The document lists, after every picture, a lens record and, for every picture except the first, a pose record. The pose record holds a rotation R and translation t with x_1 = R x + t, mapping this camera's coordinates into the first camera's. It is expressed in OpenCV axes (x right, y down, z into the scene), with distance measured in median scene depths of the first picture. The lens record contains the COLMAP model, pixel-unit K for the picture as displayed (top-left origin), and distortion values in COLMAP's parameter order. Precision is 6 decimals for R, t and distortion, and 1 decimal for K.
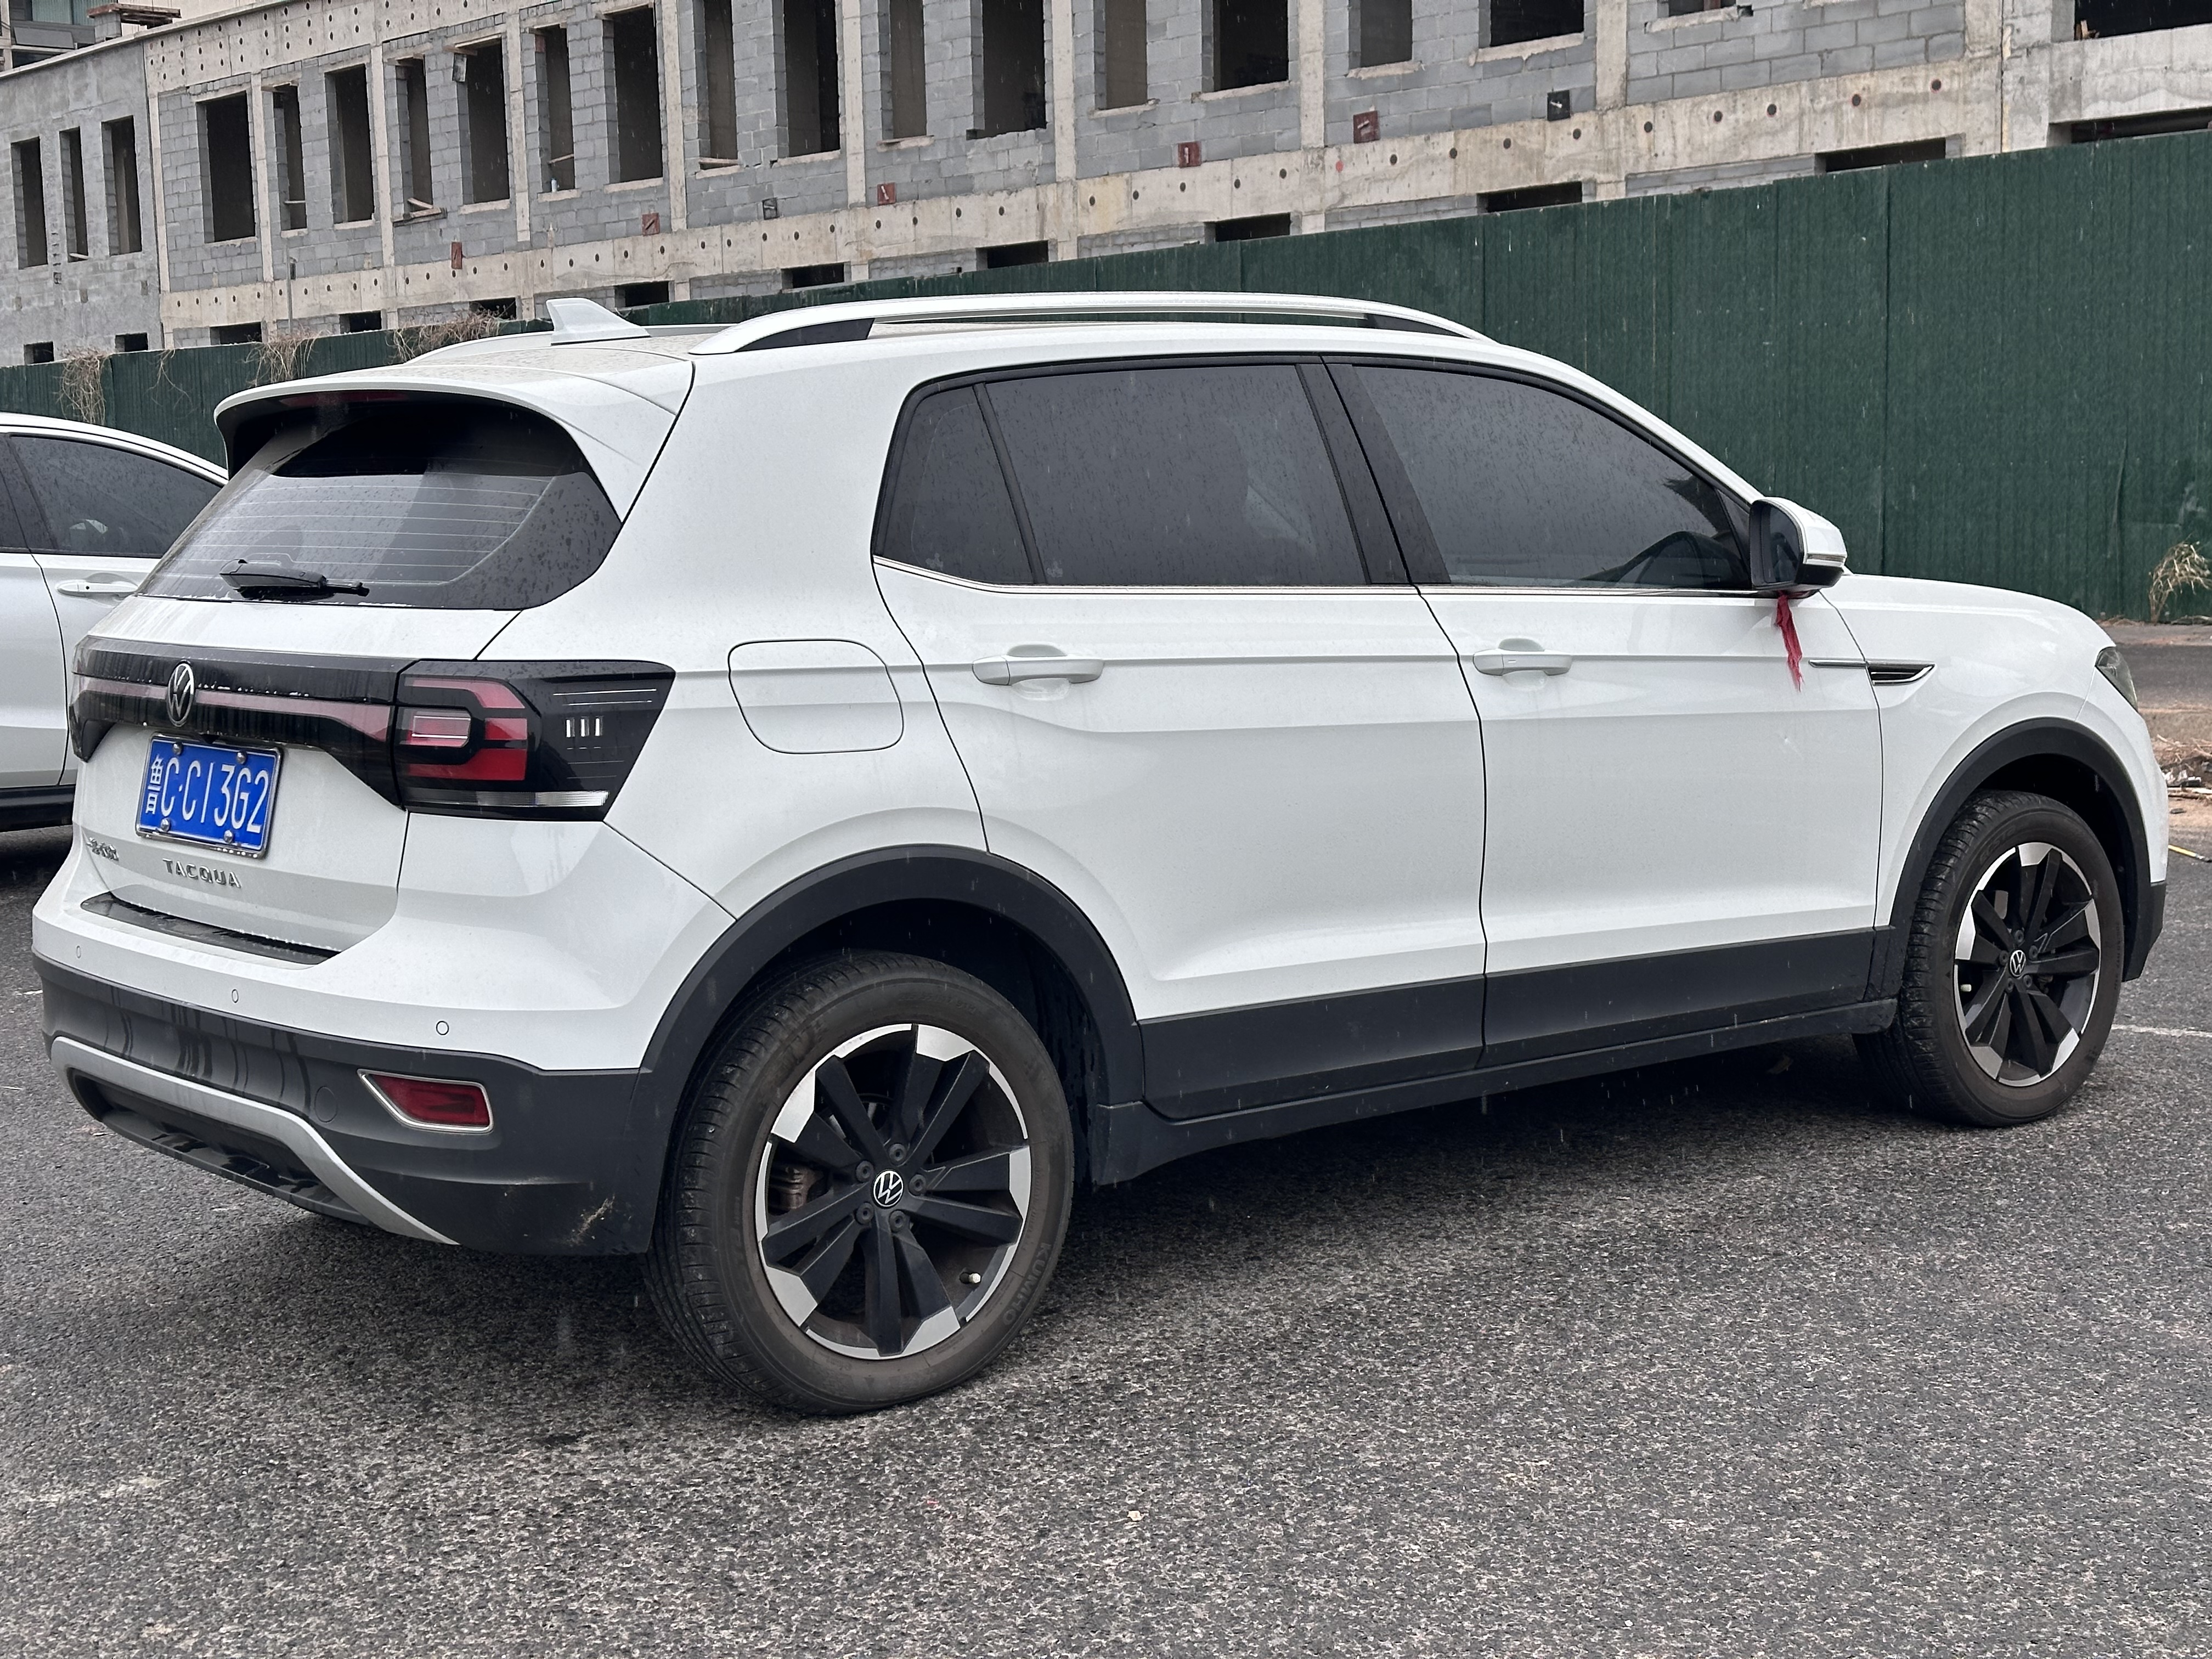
lens RADIAL K [[3132.7, 0, 1106.0], [0, 3132.7, 829.5], [0, 0, 1]] dist [0.020383, -0.044257]
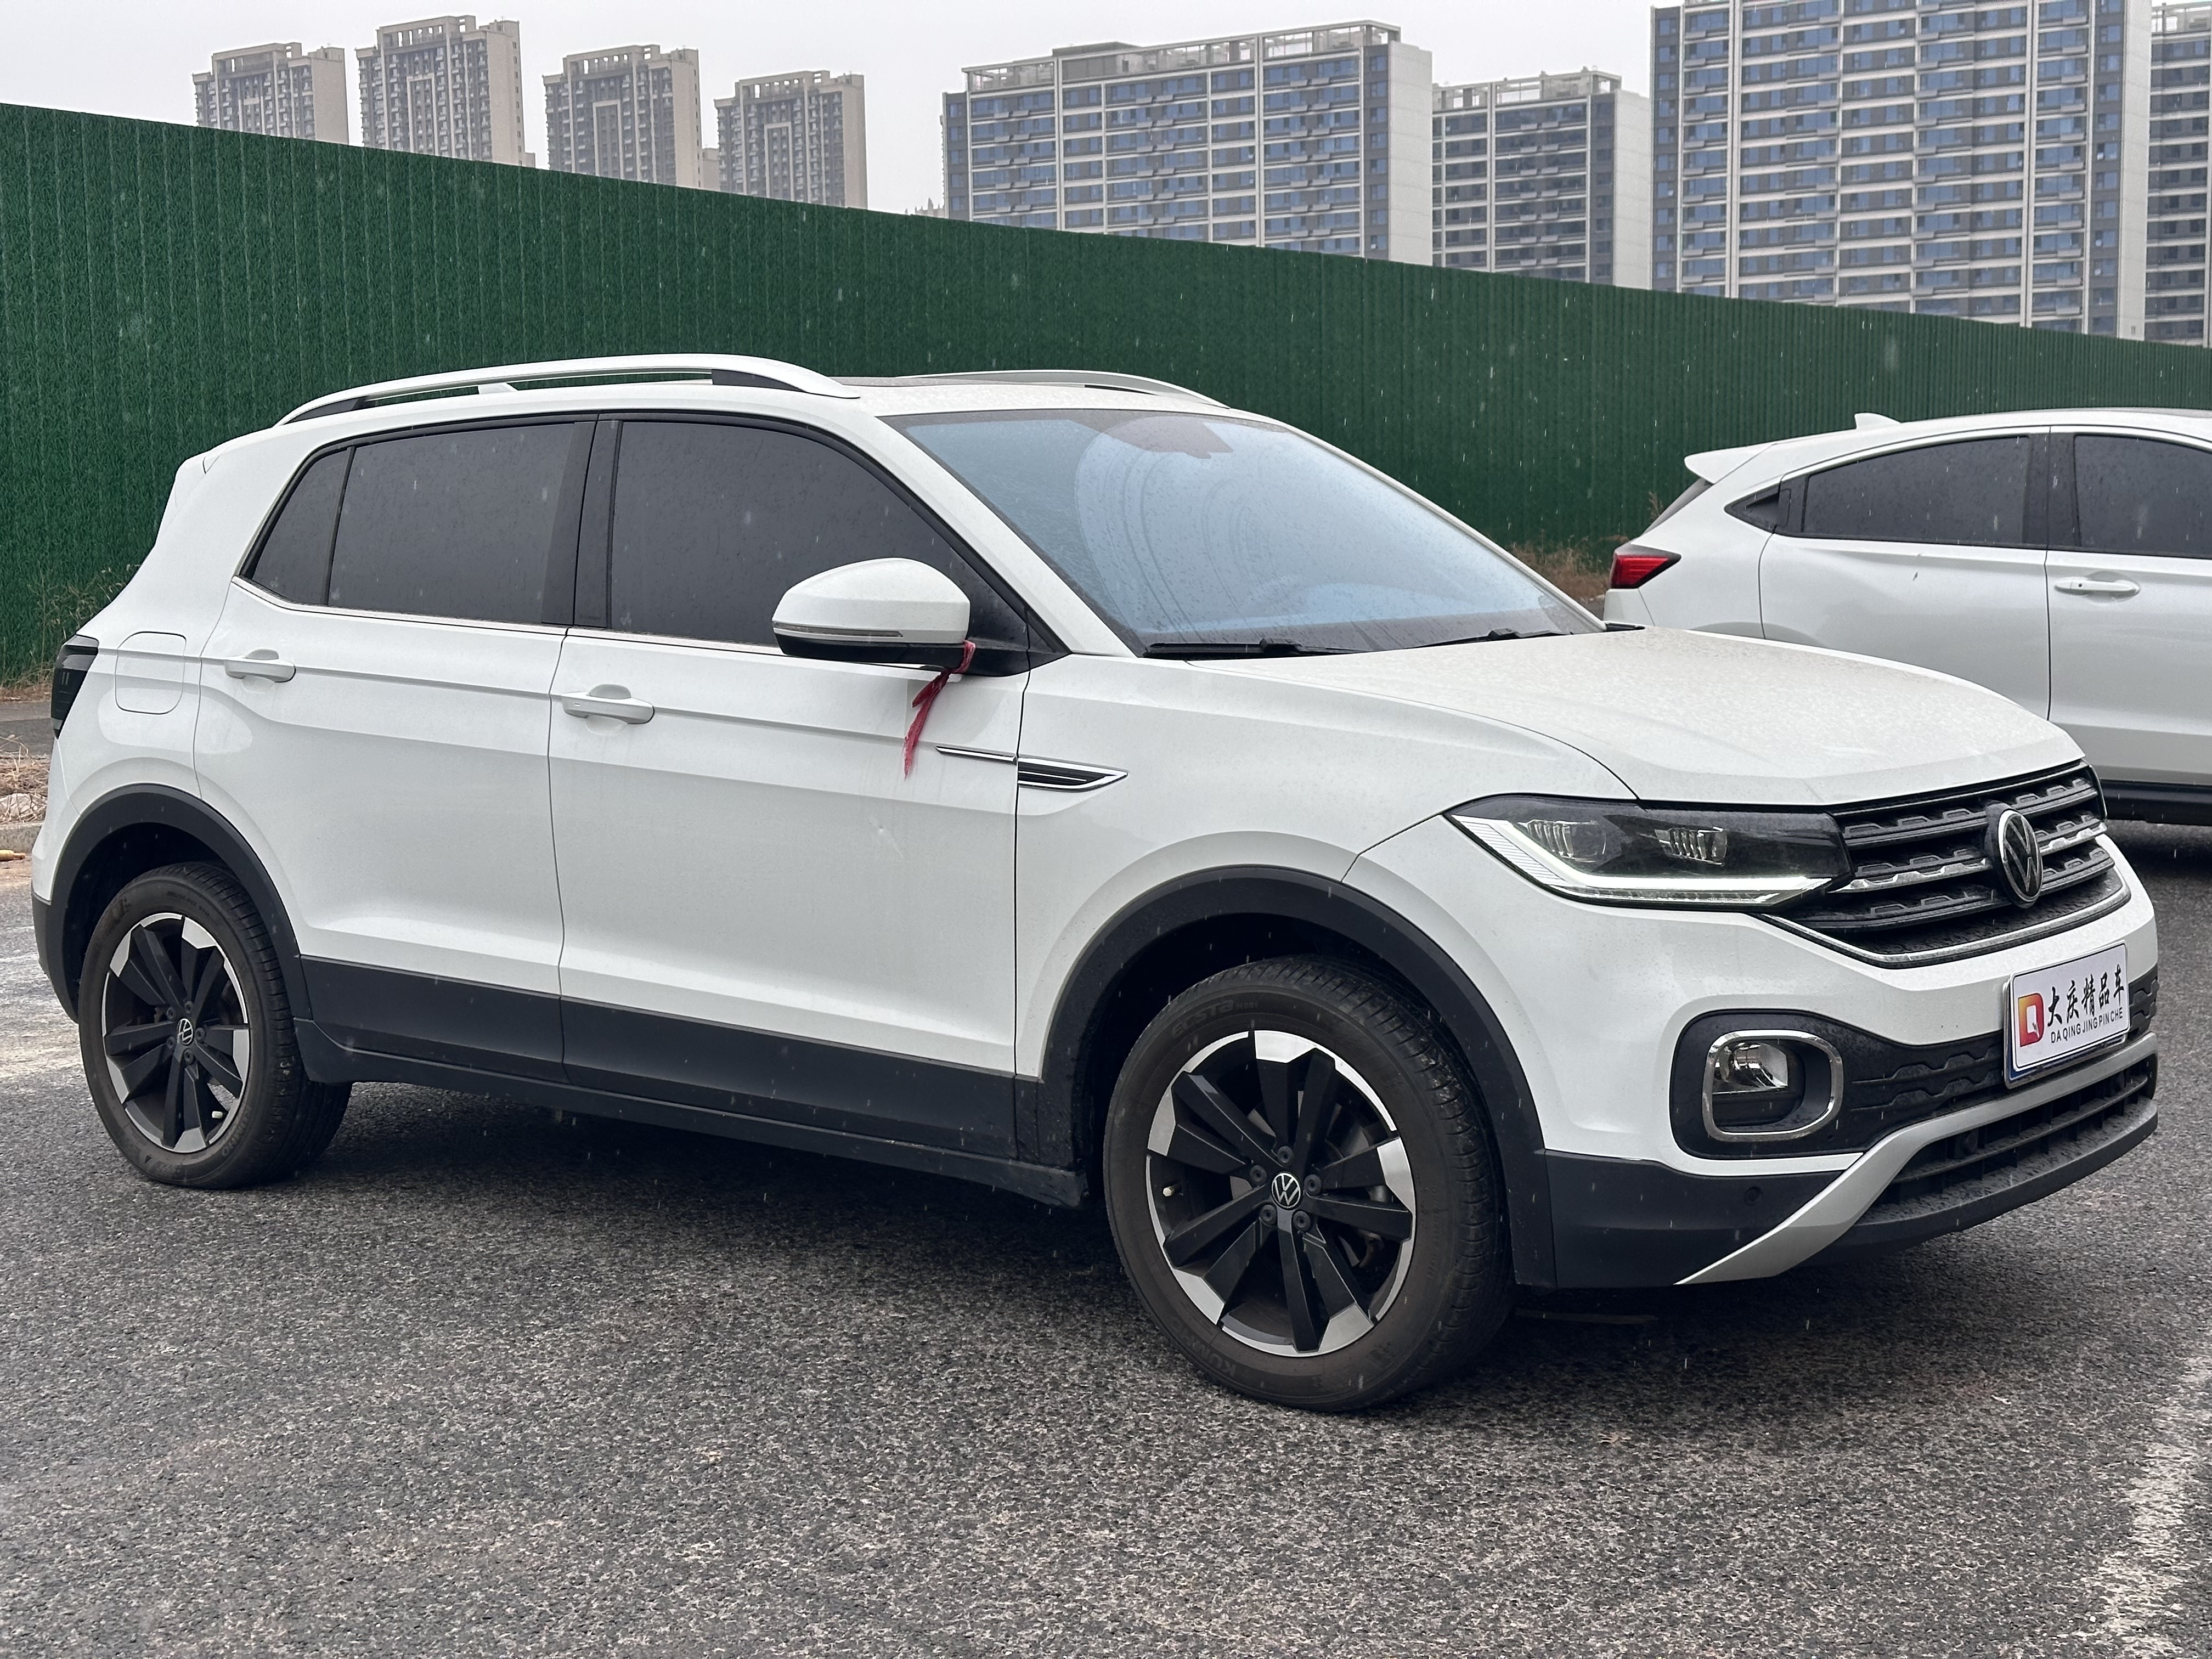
lens RADIAL K [[3039.4, 0, 1106.0], [0, 3039.4, 829.5], [0, 0, 1]] dist [0.040116, -0.047671]
pose [[0.235378, 0.121362, -0.964297, 1.148870], [-0.101338, 0.989830, 0.099840, -0.131087], [0.966606, 0.074219, 0.245283, 0.916907]]
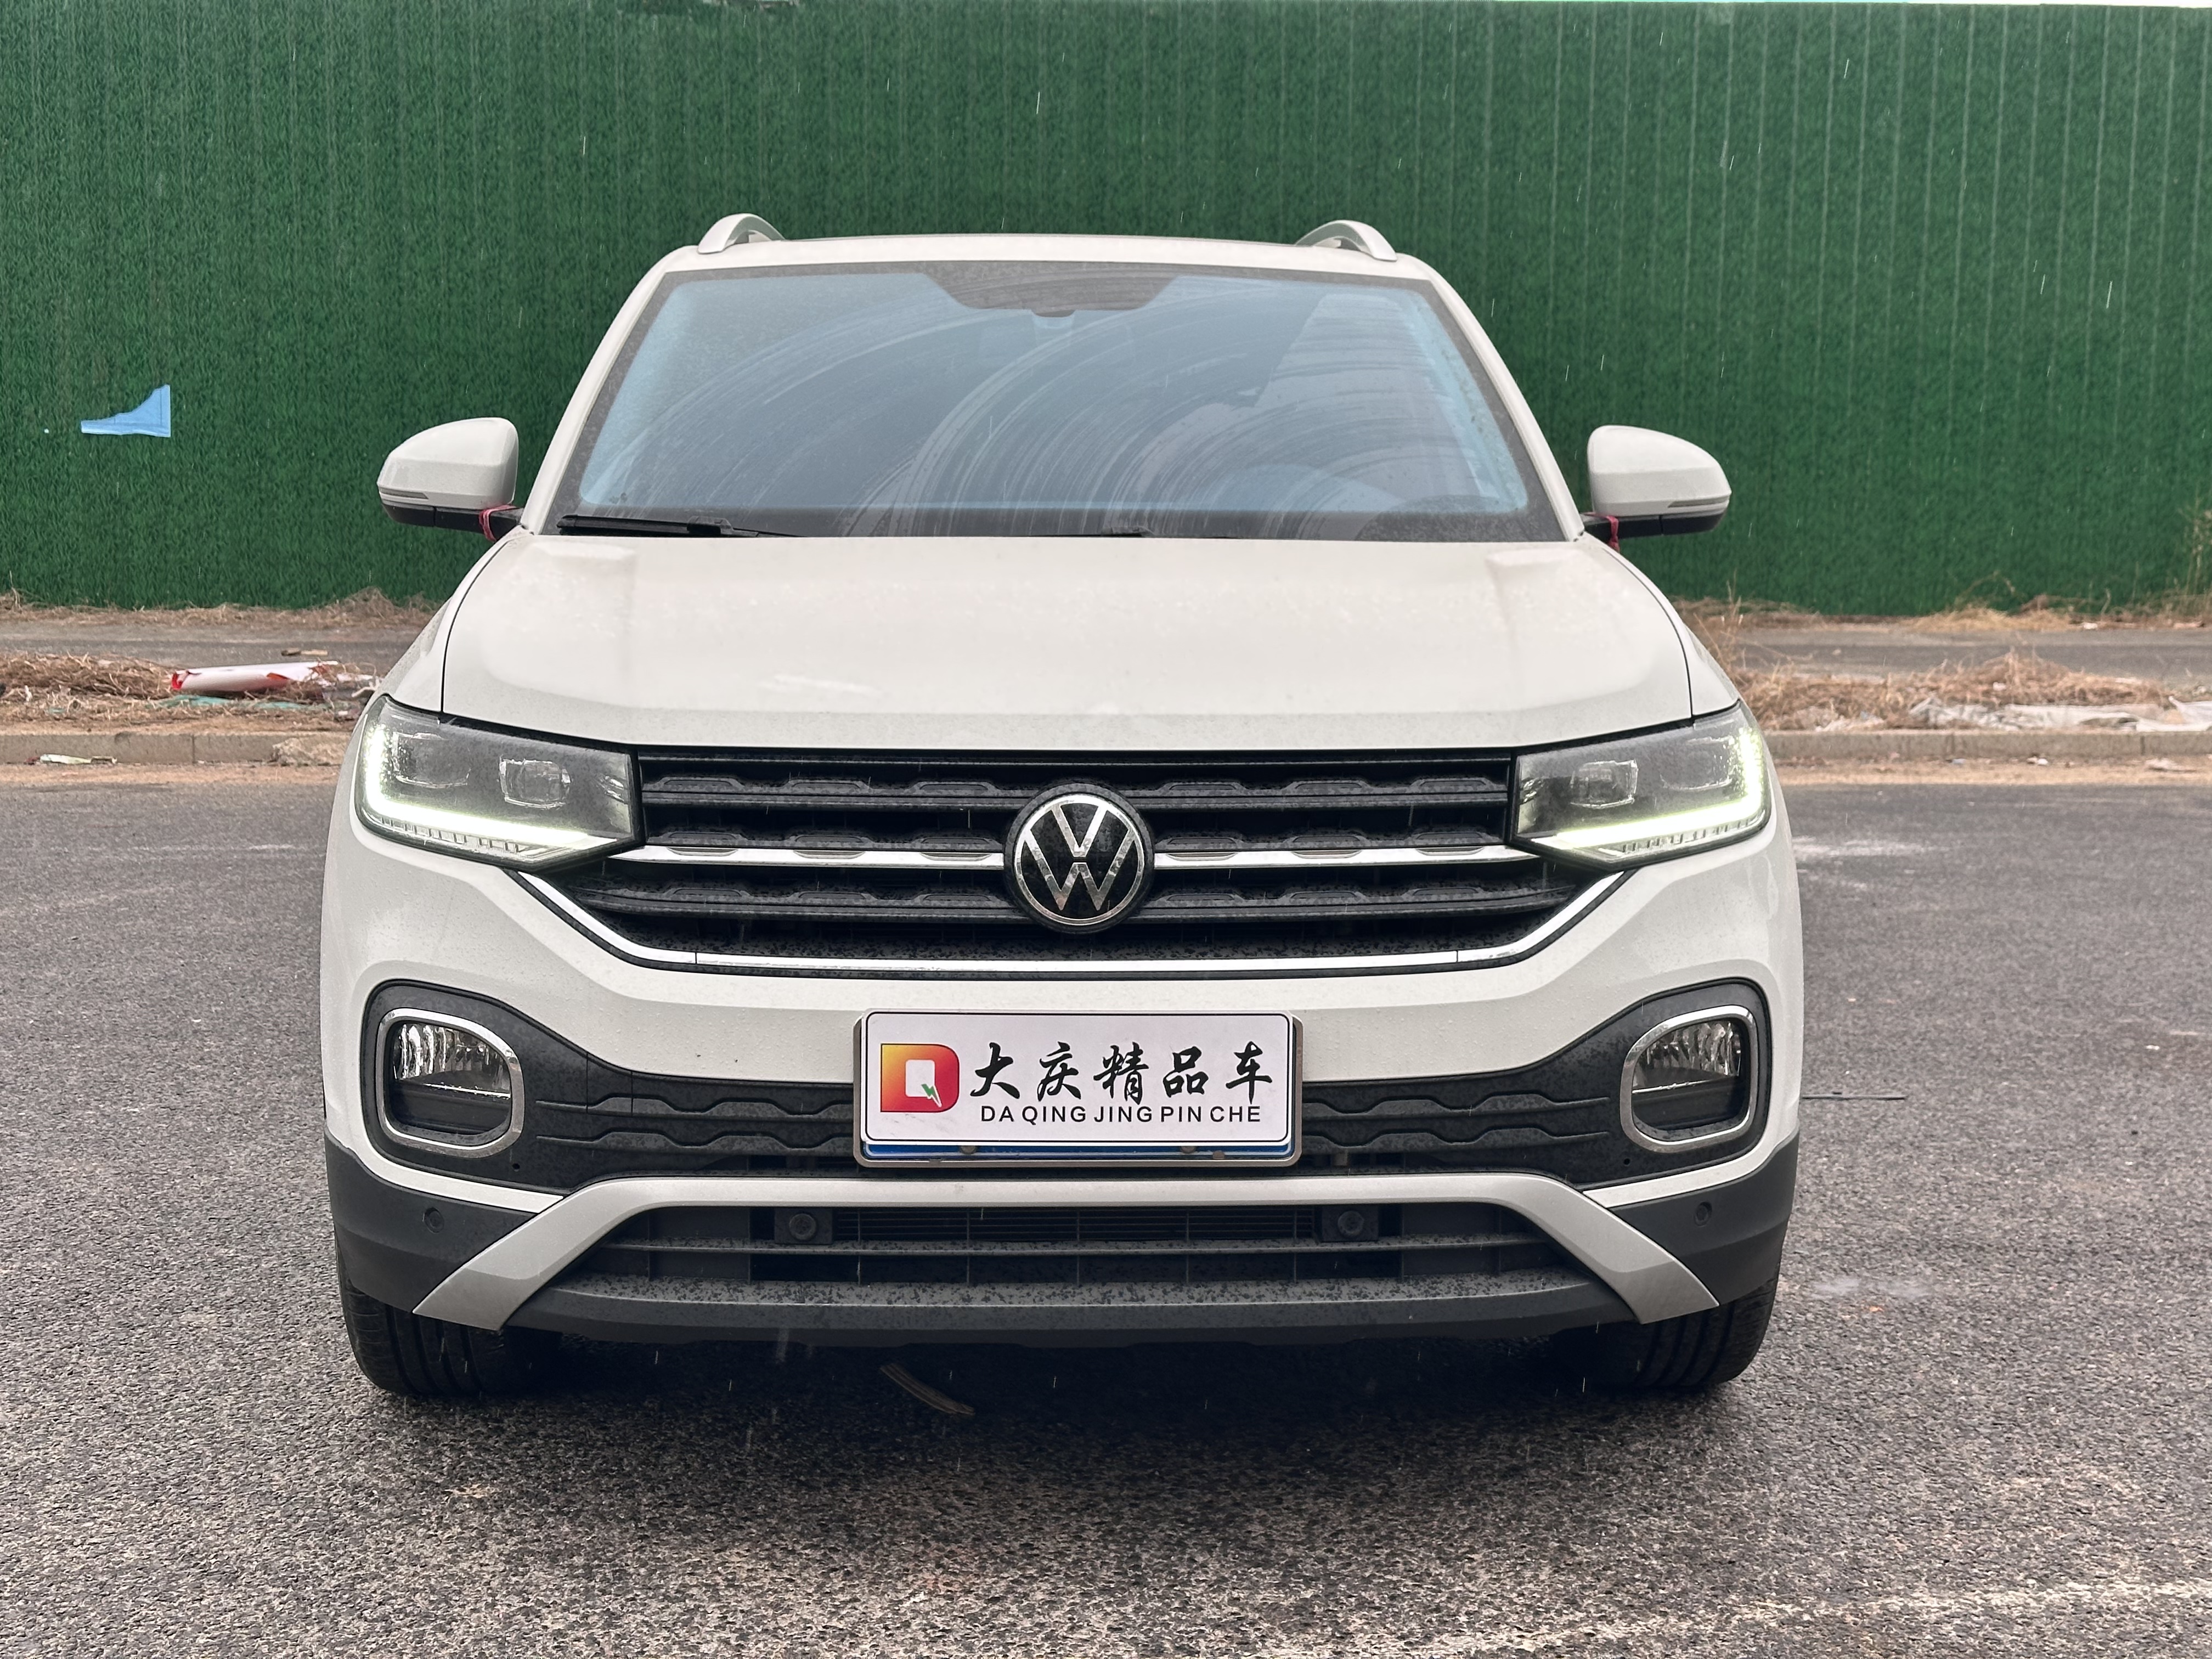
lens RADIAL K [[3039.4, 0, 1106.0], [0, 3039.4, 829.5], [0, 0, 1]] dist [0.040116, -0.047671]
pose [[-0.560330, 0.118372, -0.819767, 0.918721], [-0.087907, 0.975646, 0.200967, -0.180834], [0.823591, 0.184672, -0.536278, 1.568478]]
